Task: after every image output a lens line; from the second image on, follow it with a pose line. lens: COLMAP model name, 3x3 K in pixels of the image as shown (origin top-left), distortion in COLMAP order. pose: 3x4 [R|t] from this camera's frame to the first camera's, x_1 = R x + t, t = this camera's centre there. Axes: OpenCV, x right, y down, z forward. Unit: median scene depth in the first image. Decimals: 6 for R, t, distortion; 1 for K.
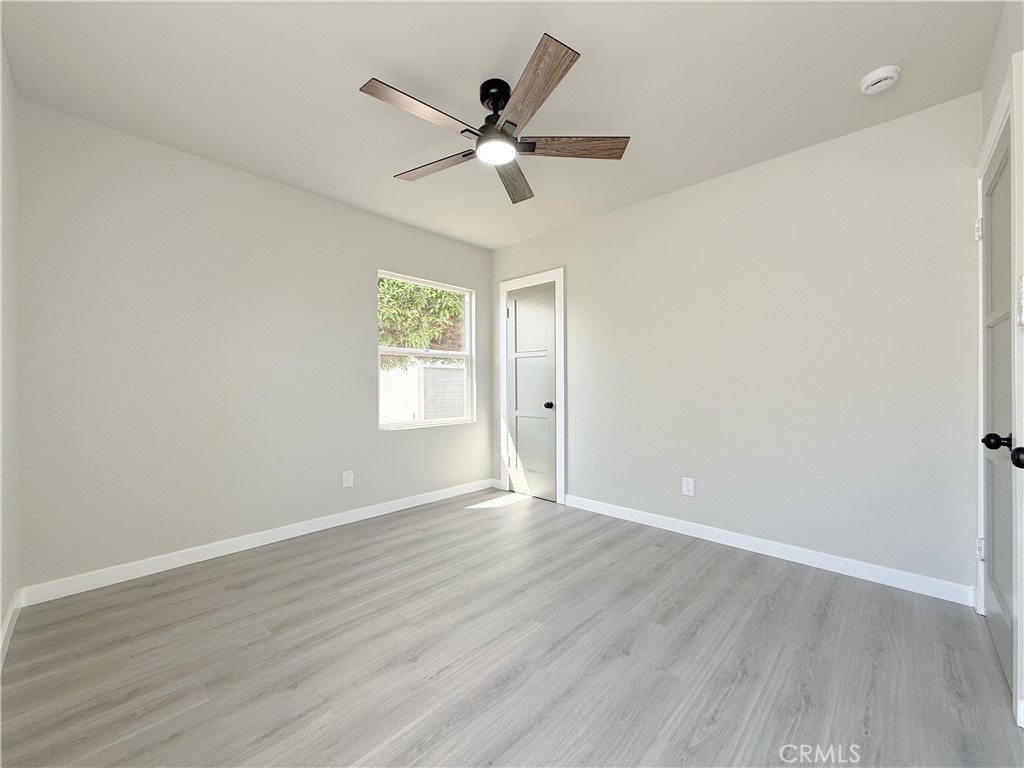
lens RADIAL K [[410.4, 0, 509.7], [0, 410.4, 383.7], [0, 0, 1]] dist [-0.001049, 0.000038]
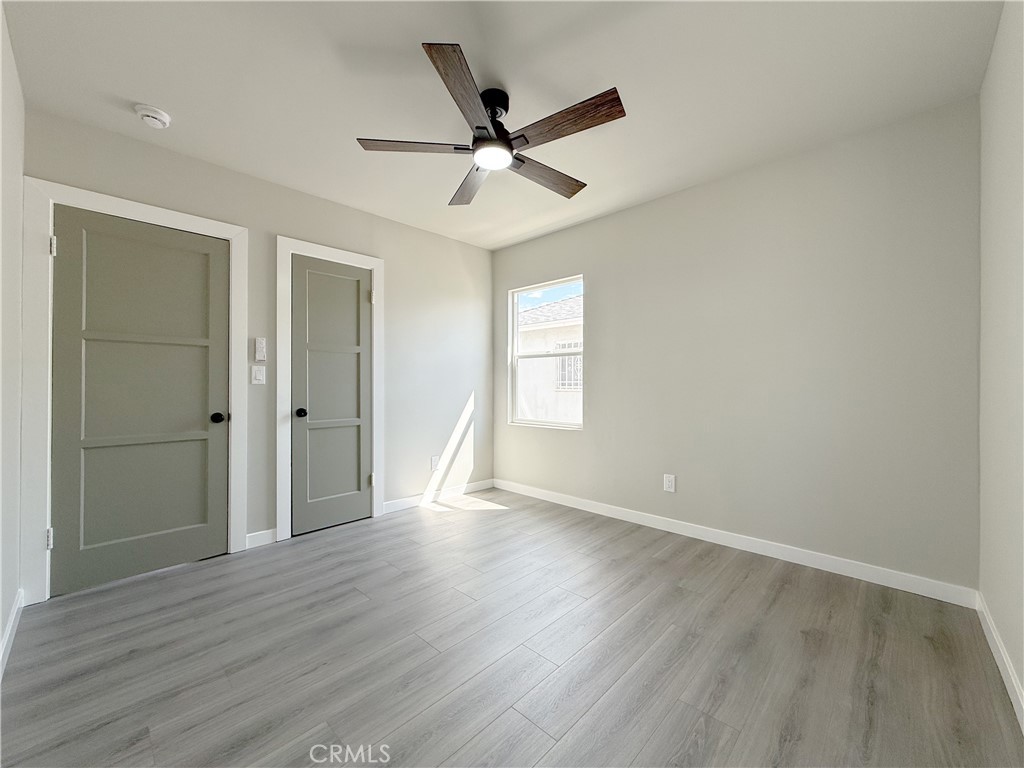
lens RADIAL K [[410.4, 0, 509.7], [0, 410.4, 383.7], [0, 0, 1]] dist [-0.001049, 0.000038]
pose [[-0.999961, 0.005297, 0.007117, -0.076599], [0.005257, 0.999970, -0.005630, 0.004118], [-0.007147, -0.005592, -0.999959, 1.931608]]
